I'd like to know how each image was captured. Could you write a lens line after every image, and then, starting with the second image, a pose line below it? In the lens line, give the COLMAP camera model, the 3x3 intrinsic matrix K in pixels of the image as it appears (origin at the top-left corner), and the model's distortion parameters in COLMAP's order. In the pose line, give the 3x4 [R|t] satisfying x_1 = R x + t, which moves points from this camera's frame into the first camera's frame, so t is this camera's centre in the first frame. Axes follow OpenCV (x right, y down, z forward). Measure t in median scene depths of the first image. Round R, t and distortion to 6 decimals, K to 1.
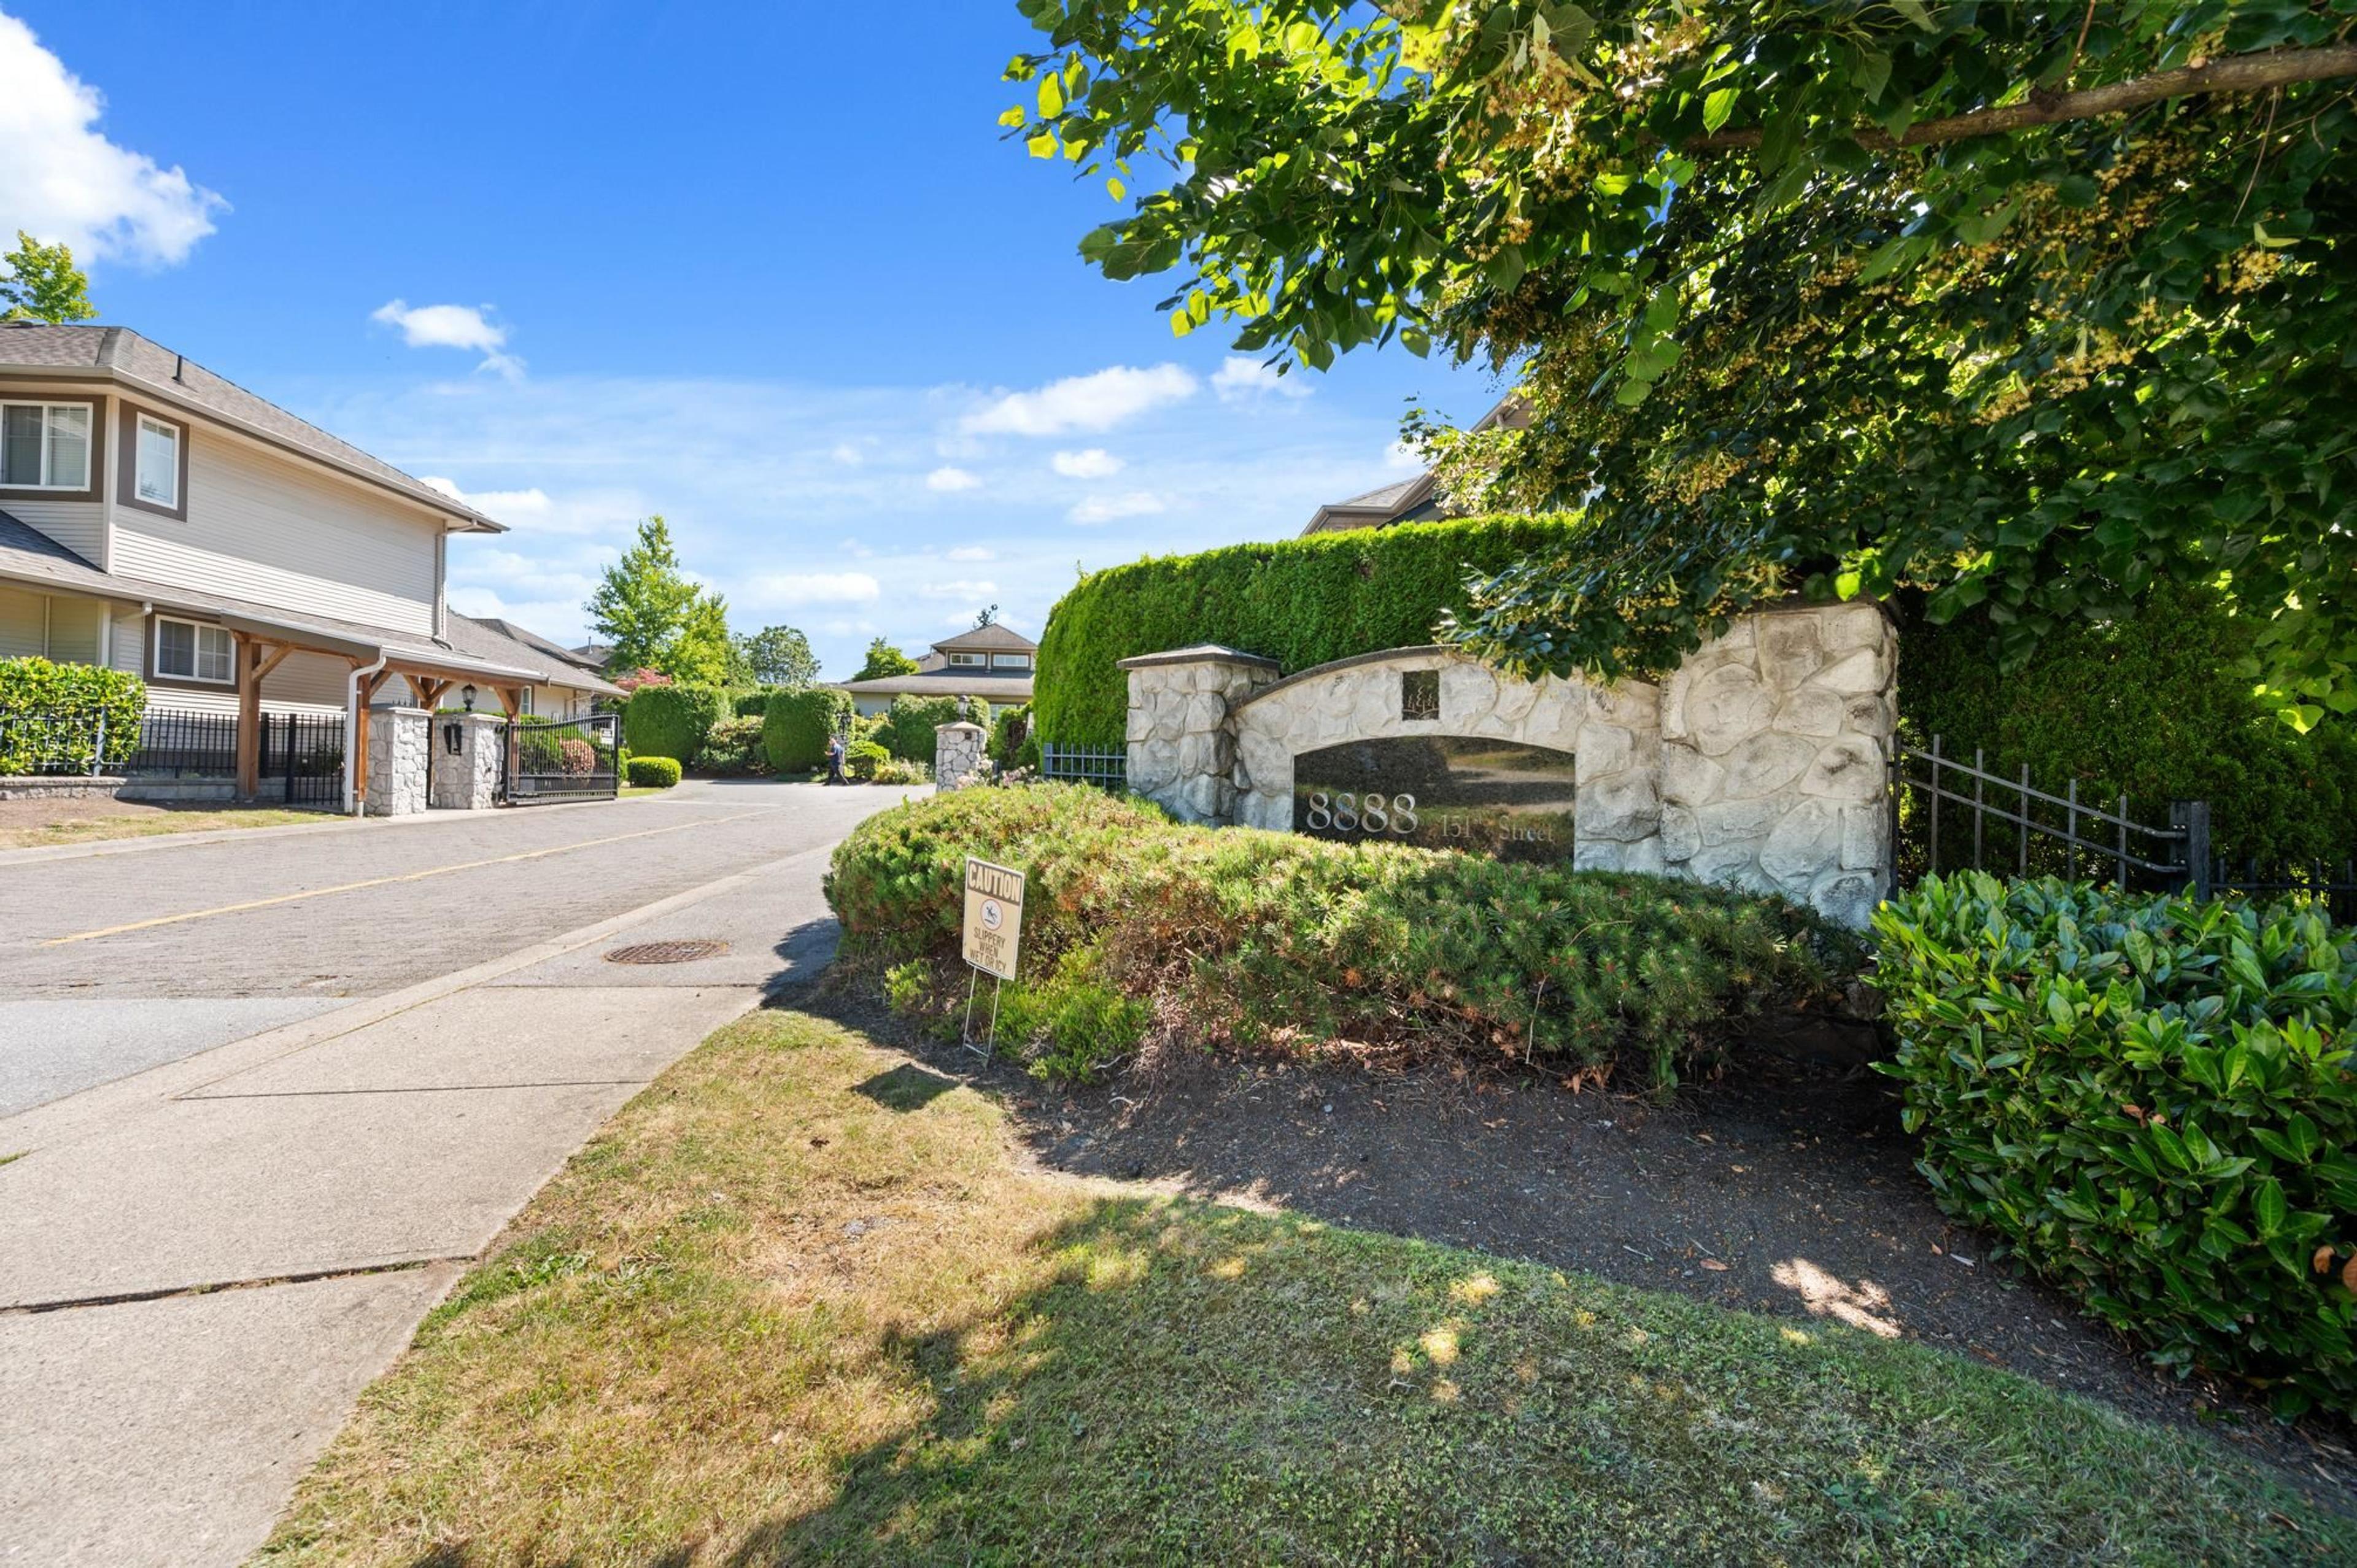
lens RADIAL K [[942.0, 0, 1181.2], [0, 942.0, 772.9], [0, 0, 1]] dist [-0.008986, 0.000549]
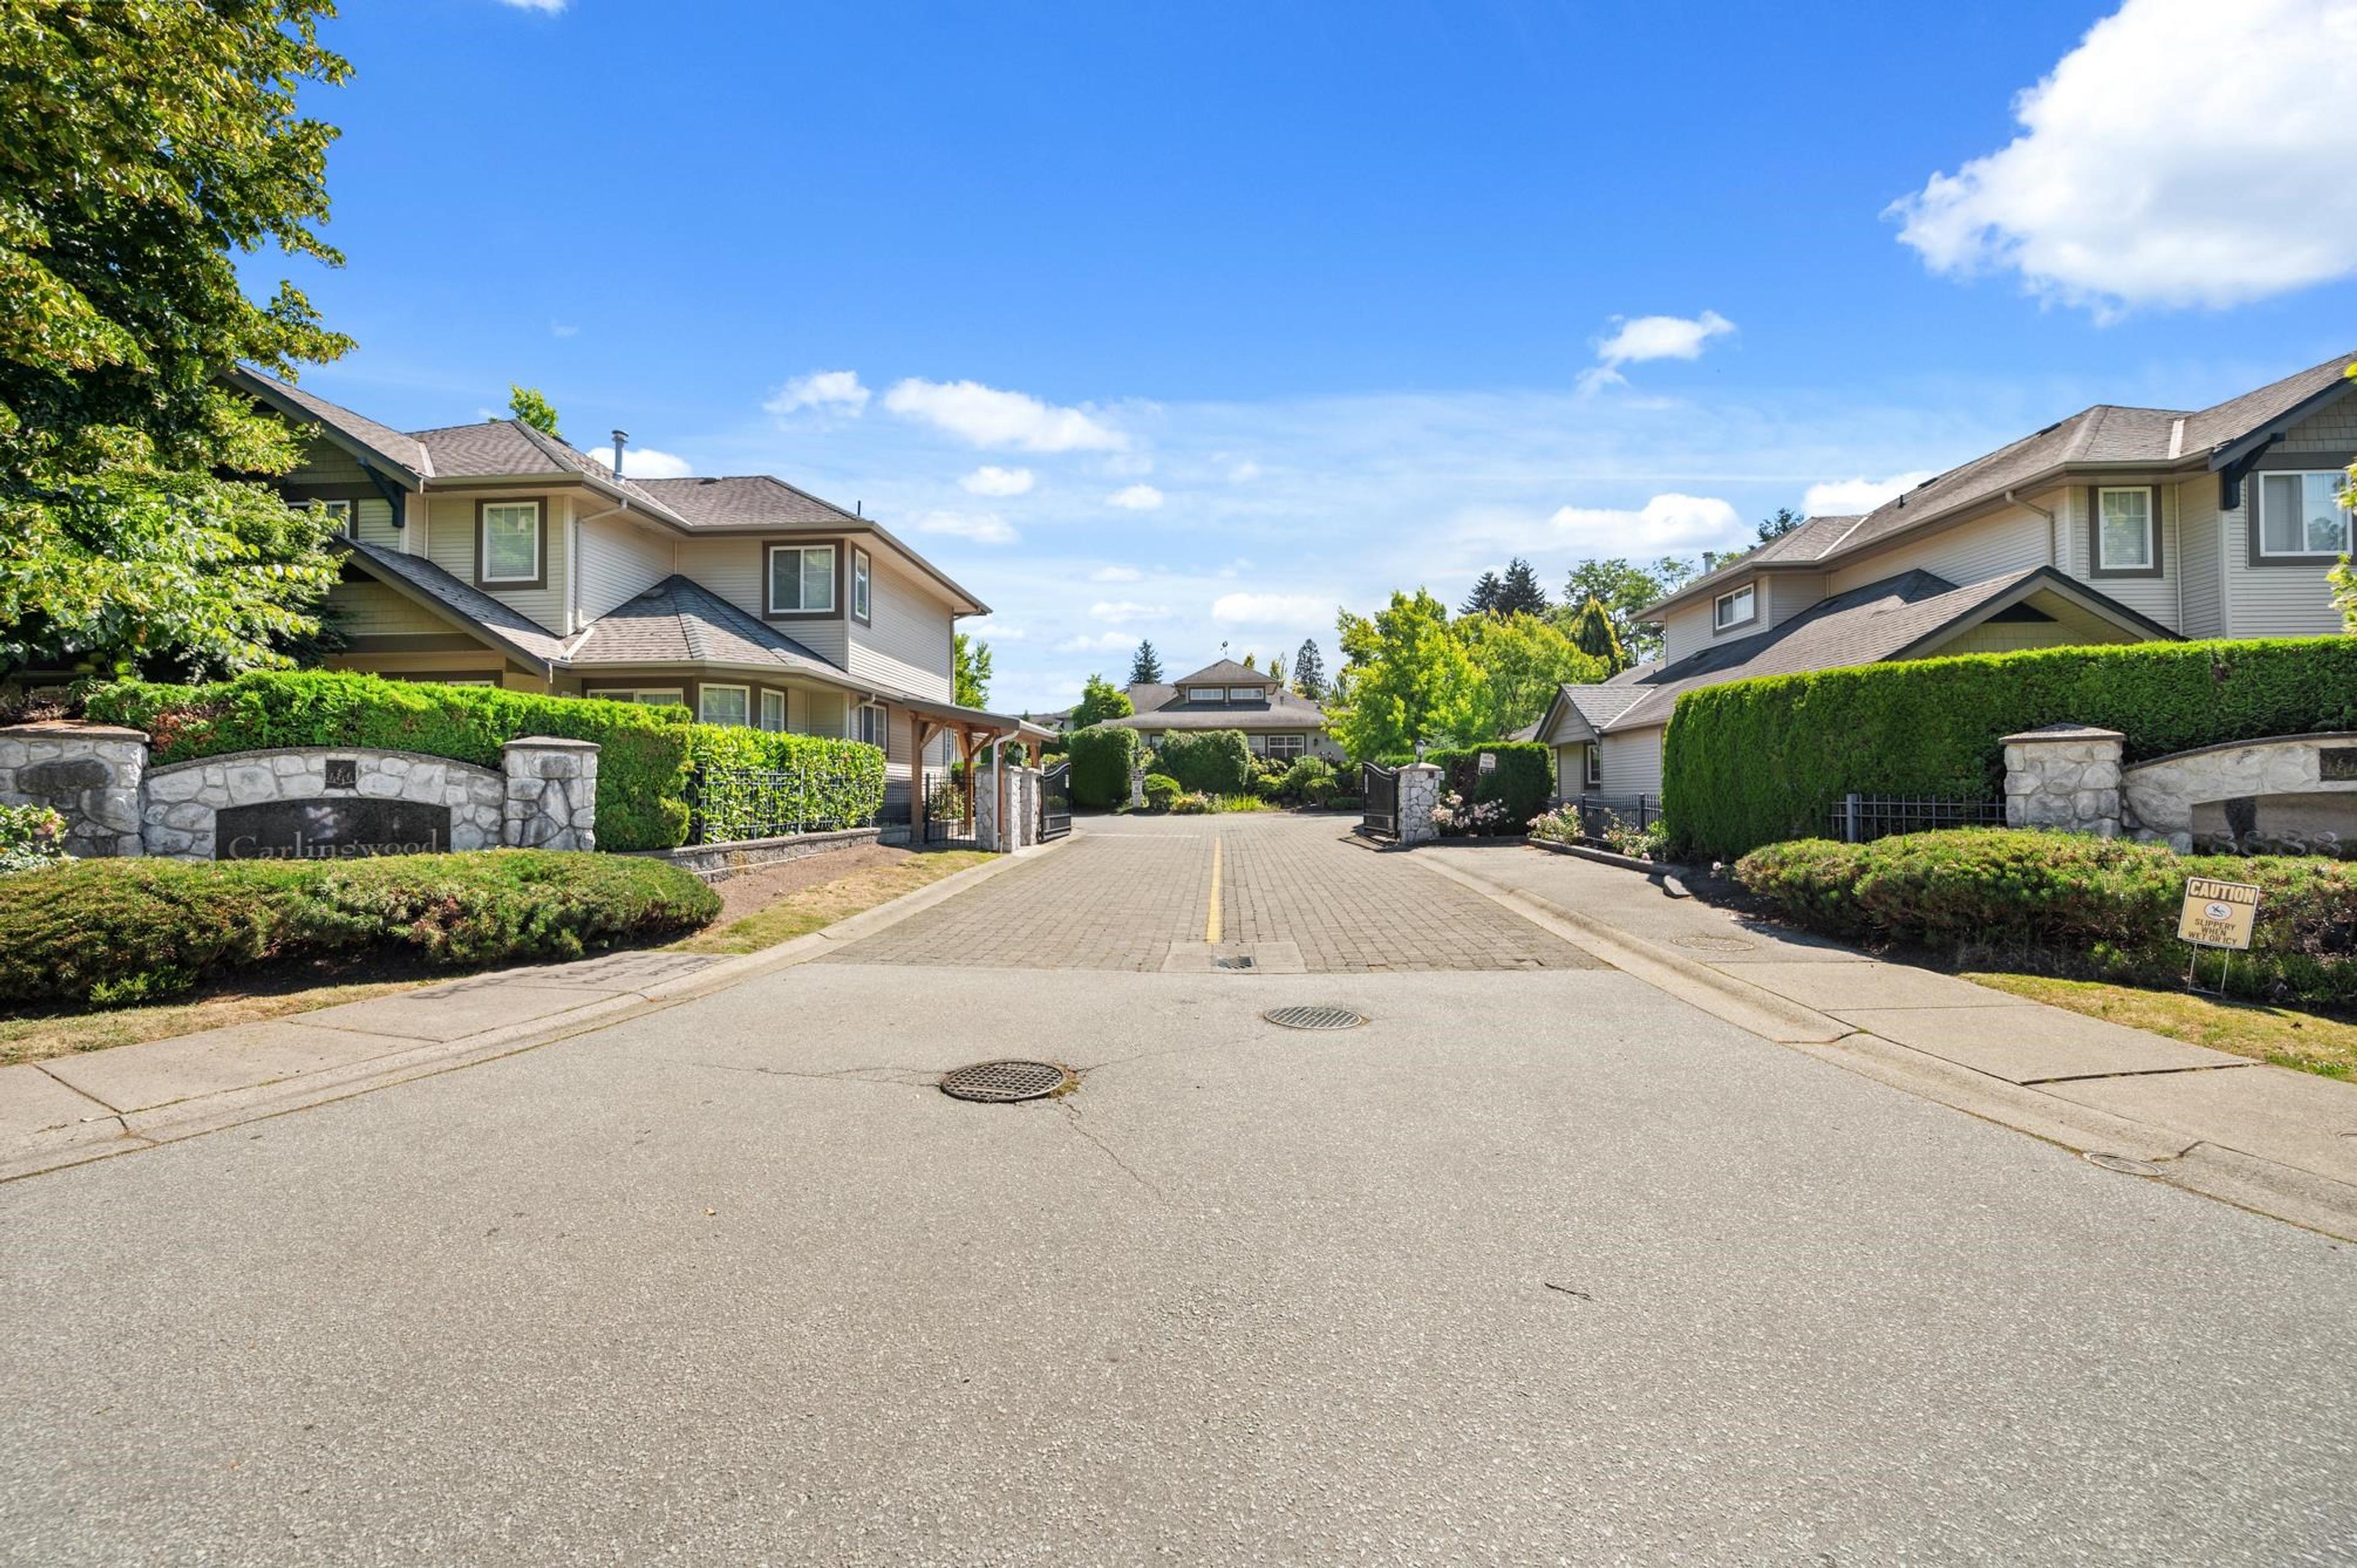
lens RADIAL K [[942.0, 0, 1178.8], [0, 942.0, 781.1], [0, 0, 1]] dist [-0.008986, 0.000549]
pose [[0.992192, -0.026777, -0.121809, -0.443156], [0.025250, 0.999582, -0.014062, -0.025891], [0.122135, 0.010877, 0.992454, -0.219217]]
